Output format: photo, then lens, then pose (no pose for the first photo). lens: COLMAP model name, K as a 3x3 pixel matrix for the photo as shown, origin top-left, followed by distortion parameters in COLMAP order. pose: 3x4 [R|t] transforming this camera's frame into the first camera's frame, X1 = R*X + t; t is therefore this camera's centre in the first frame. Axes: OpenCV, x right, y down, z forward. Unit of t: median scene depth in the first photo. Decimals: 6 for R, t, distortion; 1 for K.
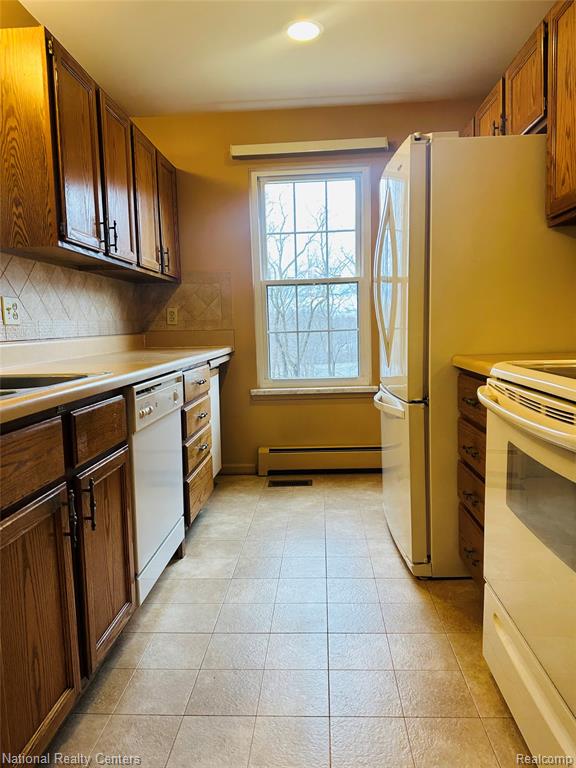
lens RADIAL K [[540.6, 0, 291.3], [0, 540.6, 385.3], [0, 0, 1]] dist [0.086308, -0.114290]
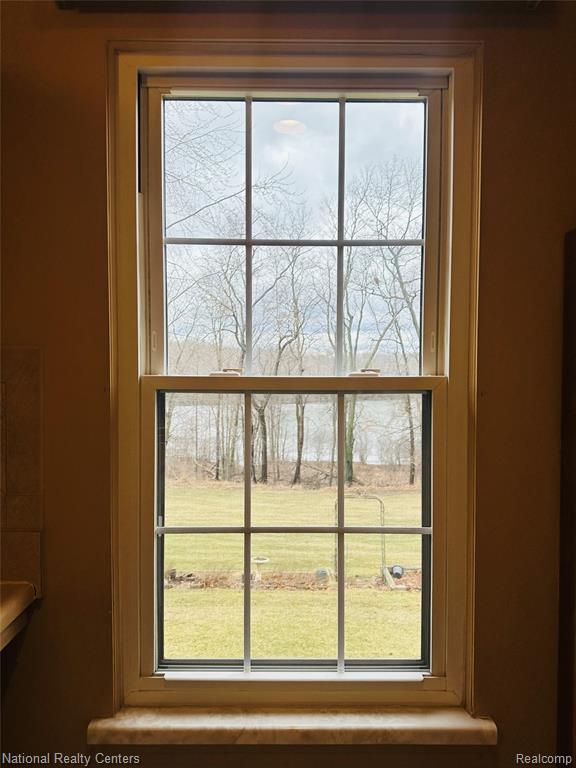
lens RADIAL K [[540.6, 0, 291.3], [0, 540.6, 385.3], [0, 0, 1]] dist [0.086308, -0.114290]
pose [[0.997675, 0.029547, 0.061406, 0.026816], [-0.025661, 0.997675, -0.063133, -0.295861], [-0.063128, 0.061411, 0.996114, 1.153548]]
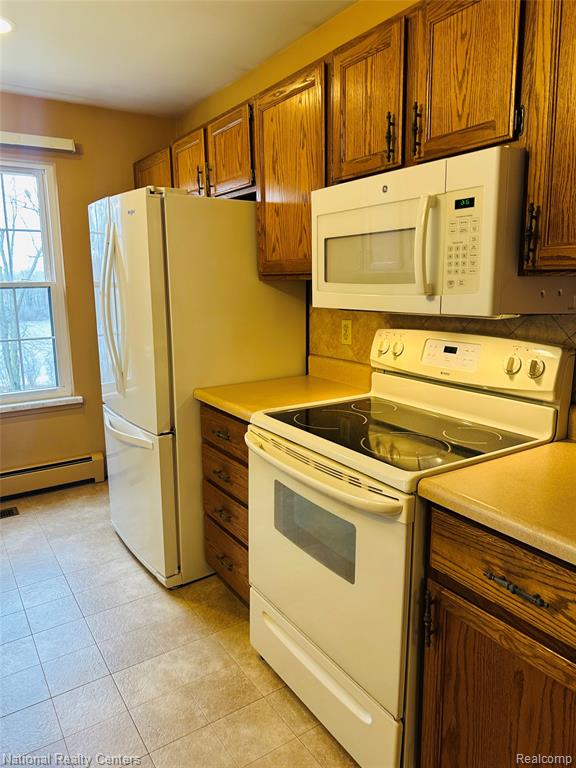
lens RADIAL K [[552.6, 0, 289.6], [0, 552.6, 377.6], [0, 0, 1]] dist [0.085358, -0.095741]
pose [[0.806698, -0.080852, 0.585407, -0.209756], [0.046197, 0.996193, 0.073926, -0.151799], [-0.589156, -0.032592, 0.807362, -0.043706]]
